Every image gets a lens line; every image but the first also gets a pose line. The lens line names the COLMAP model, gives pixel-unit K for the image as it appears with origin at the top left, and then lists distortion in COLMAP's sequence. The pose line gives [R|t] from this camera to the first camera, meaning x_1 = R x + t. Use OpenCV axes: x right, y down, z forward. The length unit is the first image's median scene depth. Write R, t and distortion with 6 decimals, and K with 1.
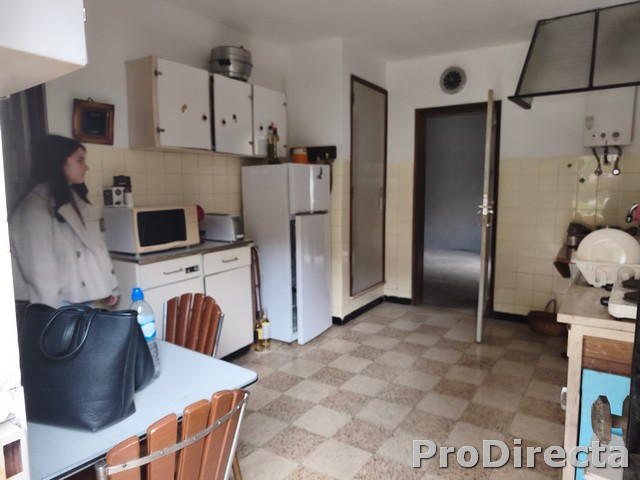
lens RADIAL K [[418.4, 0, 322.6], [0, 418.4, 237.1], [0, 0, 1]] dist [-0.005582, 0.002277]
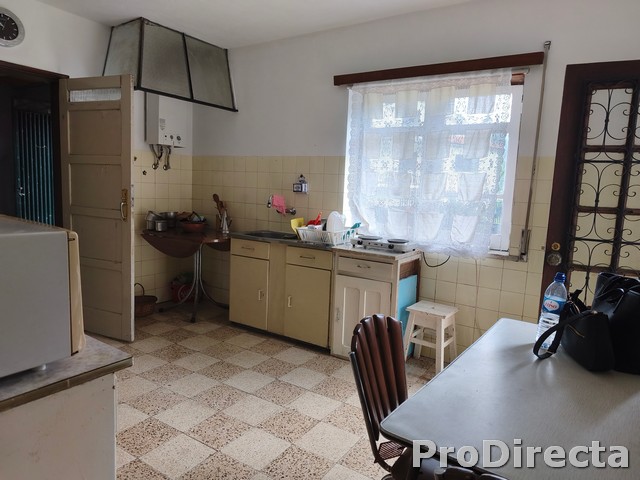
lens RADIAL K [[418.4, 0, 322.3], [0, 418.4, 240.3], [0, 0, 1]] dist [-0.005582, 0.002277]
pose [[0.023687, -0.119149, 0.992594, -0.678690], [0.074693, 0.990308, 0.117092, -0.070299], [-0.996925, 0.071366, 0.032357, 0.669223]]
